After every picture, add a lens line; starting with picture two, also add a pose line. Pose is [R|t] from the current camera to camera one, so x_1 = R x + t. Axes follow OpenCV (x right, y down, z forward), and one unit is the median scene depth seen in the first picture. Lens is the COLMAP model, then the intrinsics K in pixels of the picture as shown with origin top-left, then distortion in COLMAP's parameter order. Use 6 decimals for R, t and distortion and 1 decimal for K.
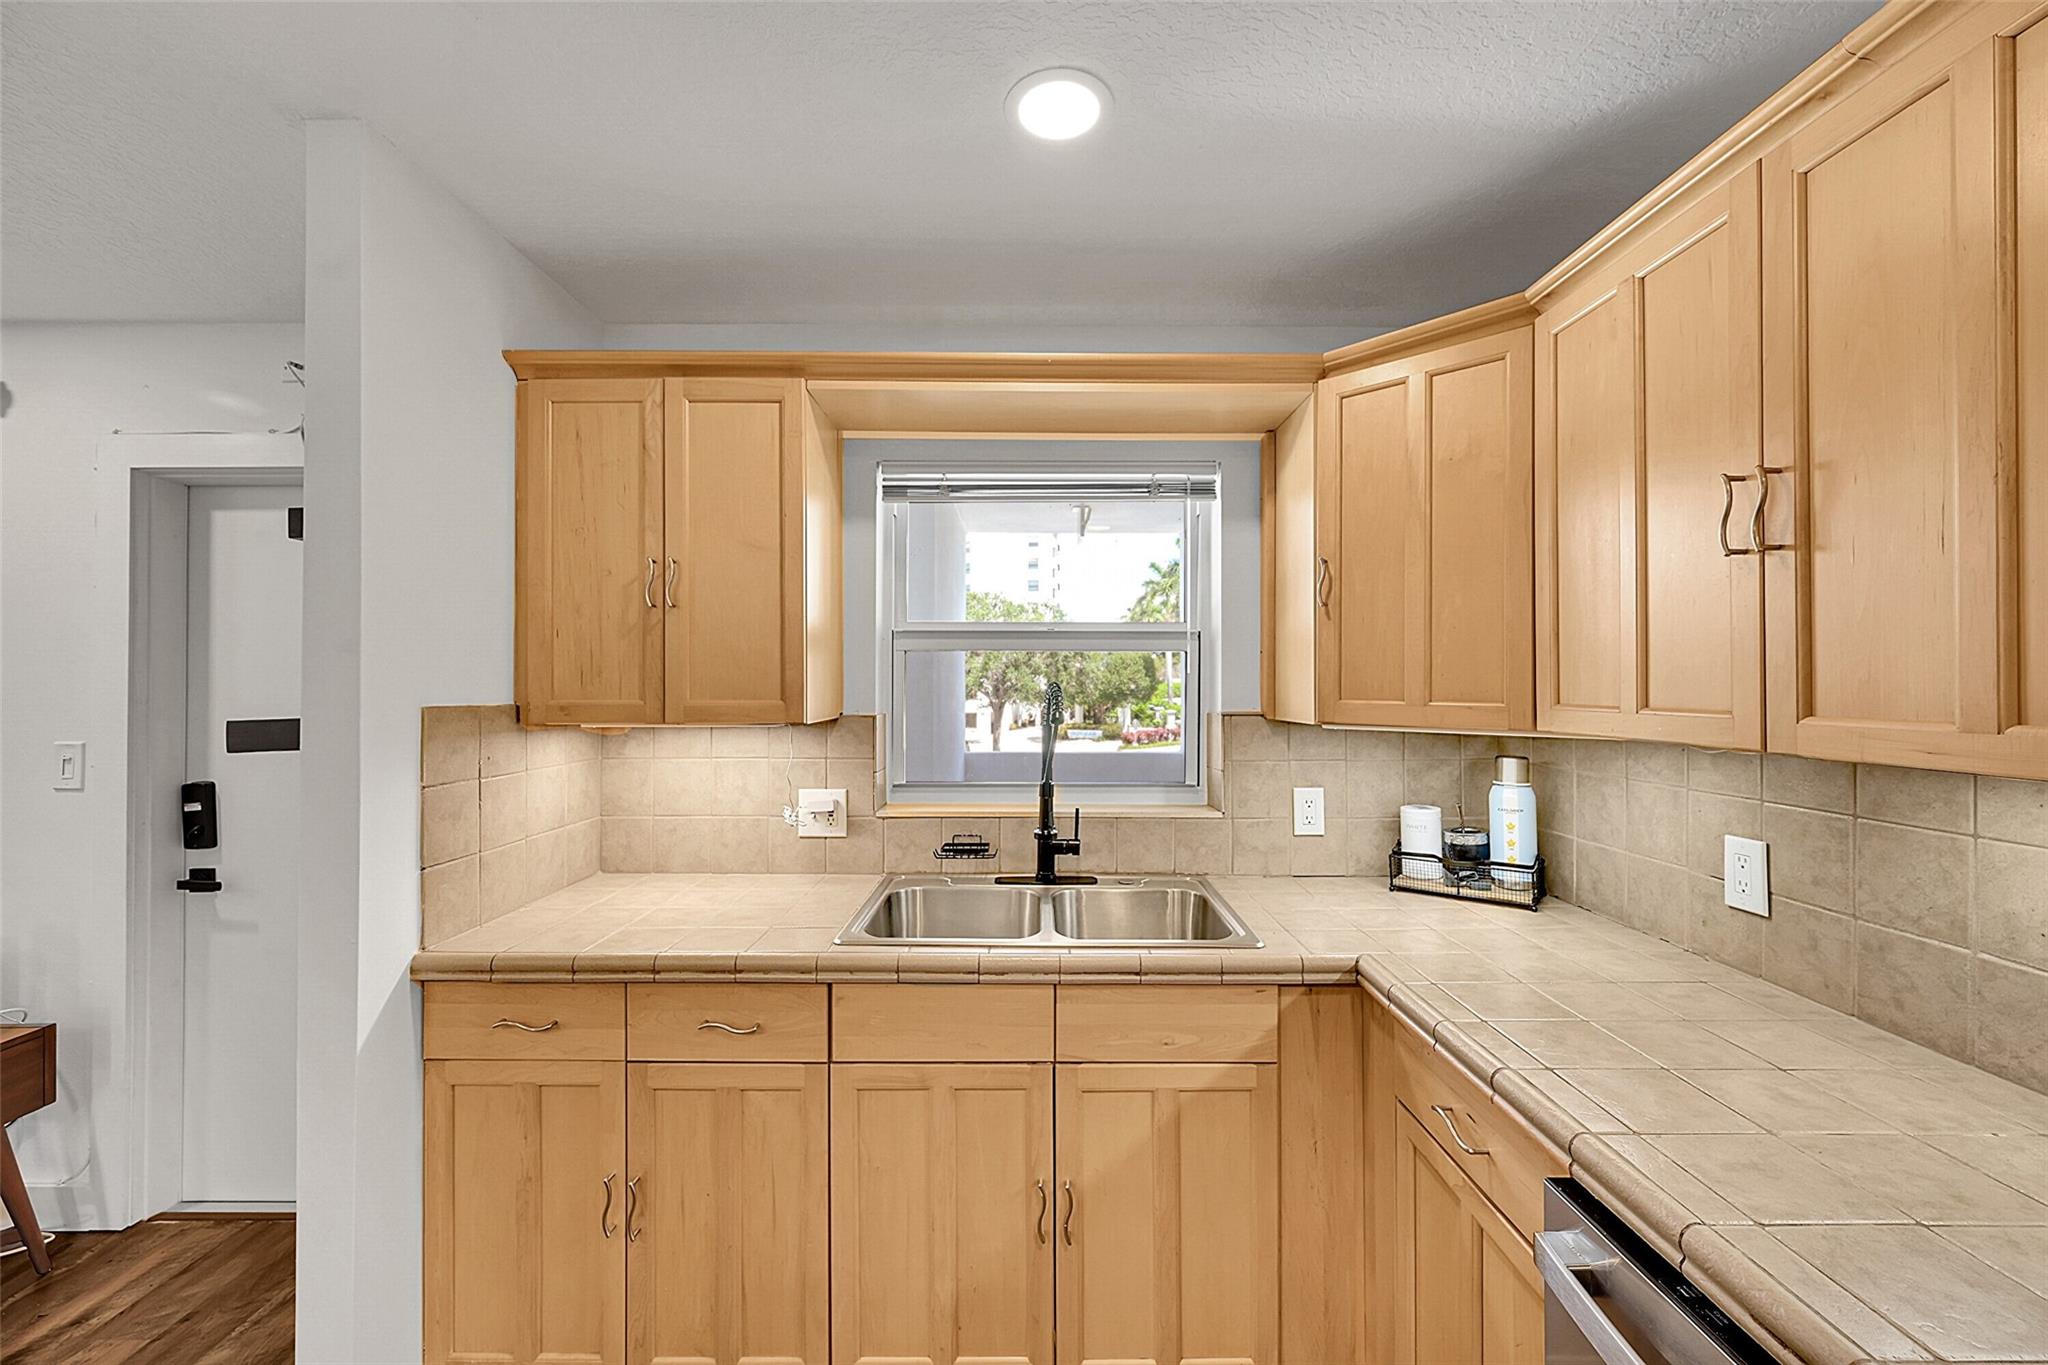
lens RADIAL K [[807.0, 0, 1031.1], [0, 807.0, 676.6], [0, 0, 1]] dist [-0.001013, 0.000045]
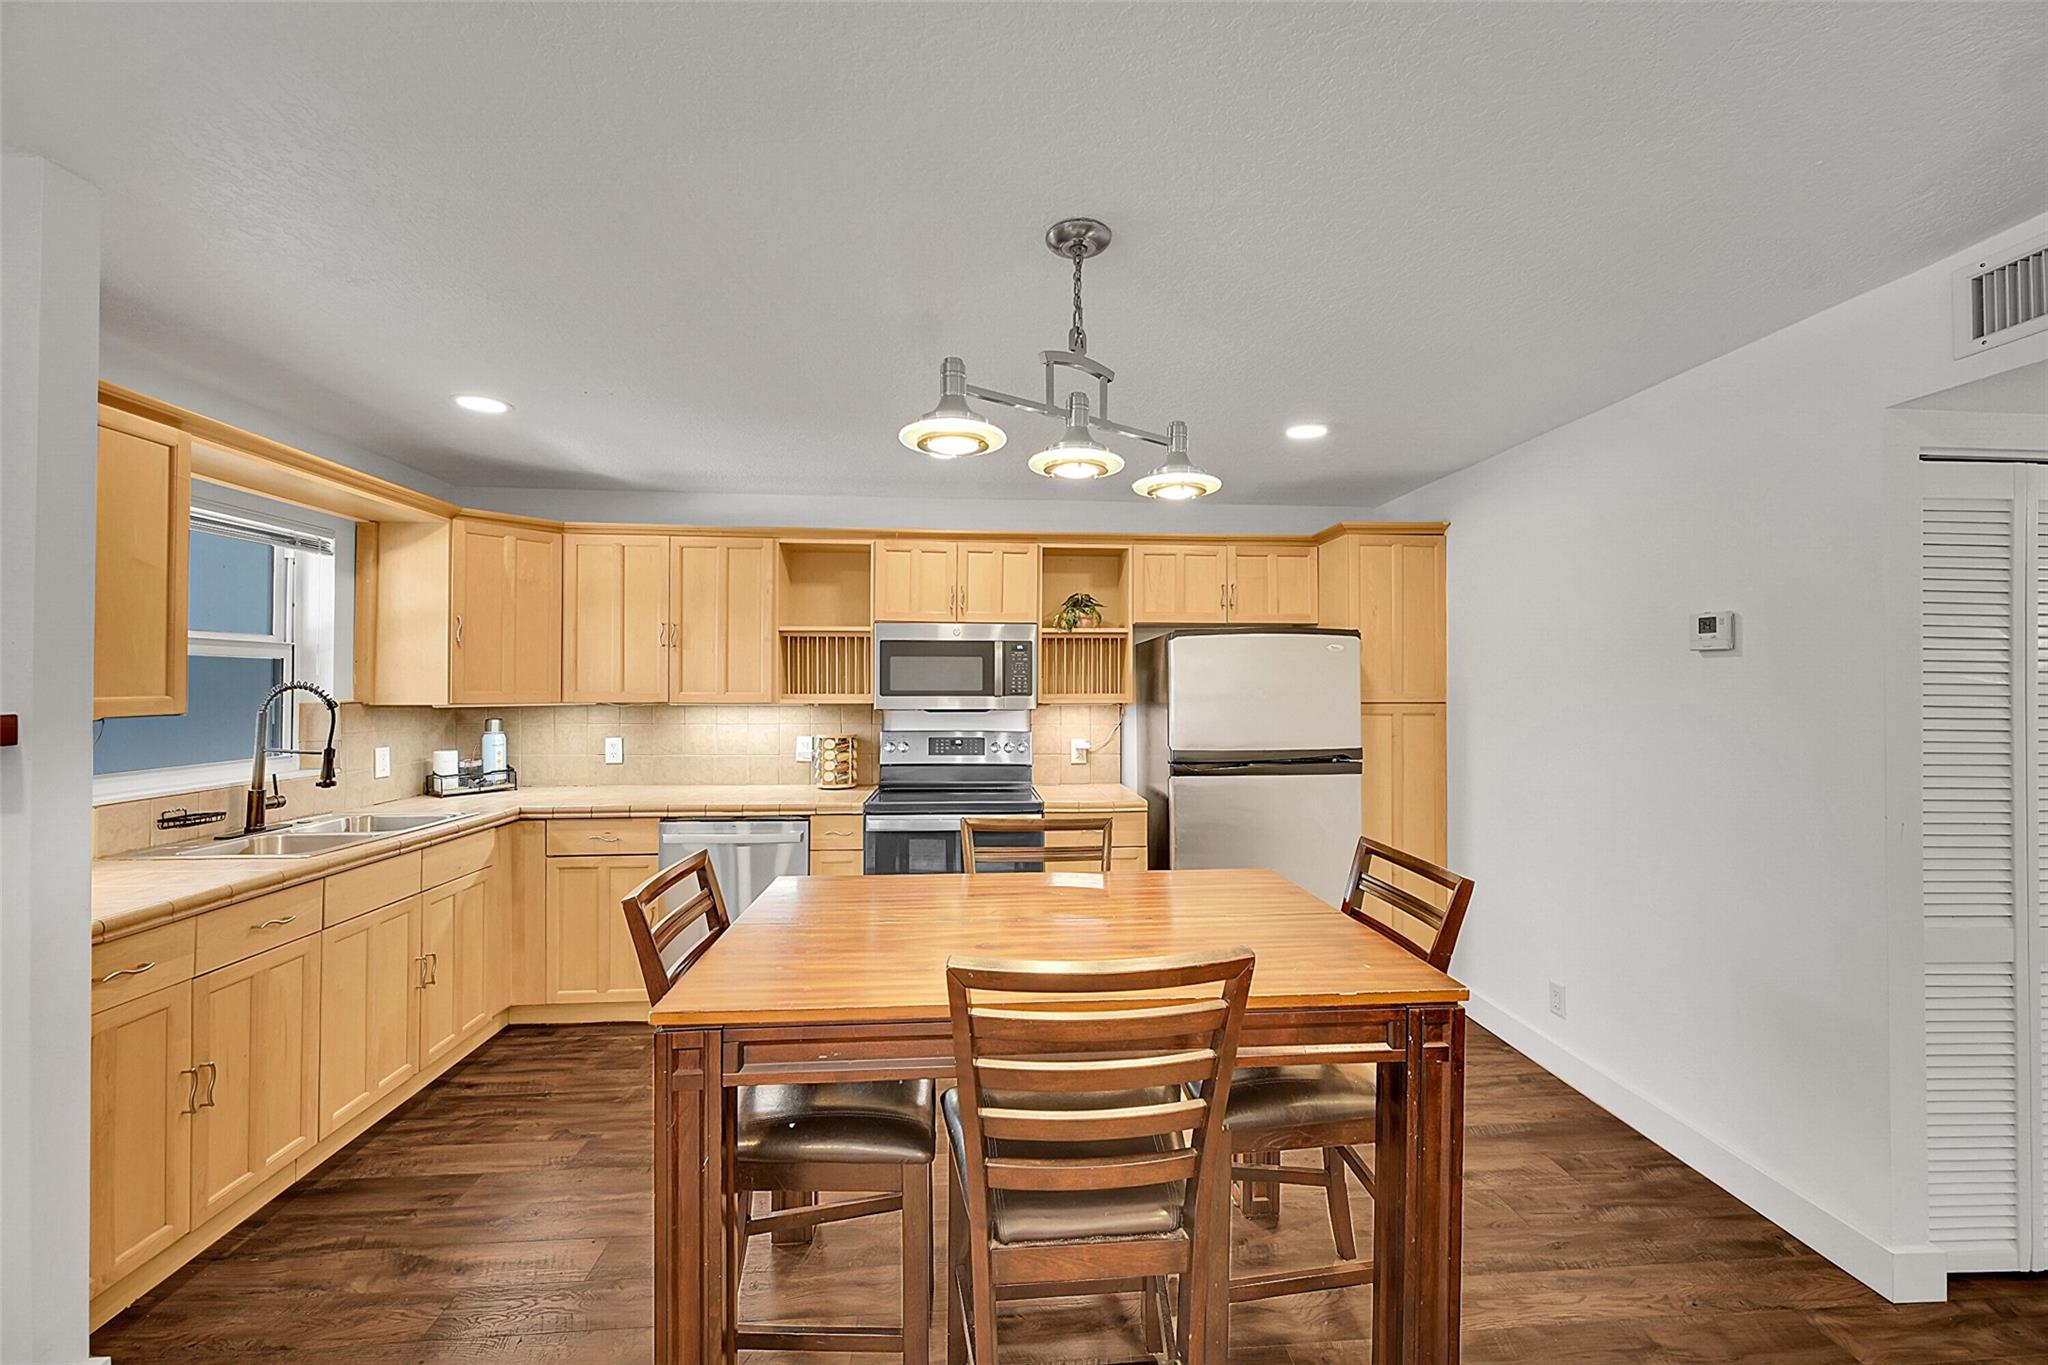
lens RADIAL K [[807.0, 0, 1031.7], [0, 807.0, 677.2], [0, 0, 1]] dist [-0.001013, 0.000045]
pose [[-0.079797, 0.007392, 0.996784, -1.546913], [-0.011321, 0.999901, -0.008322, -0.003355], [-0.996747, -0.011948, -0.079705, -0.177066]]
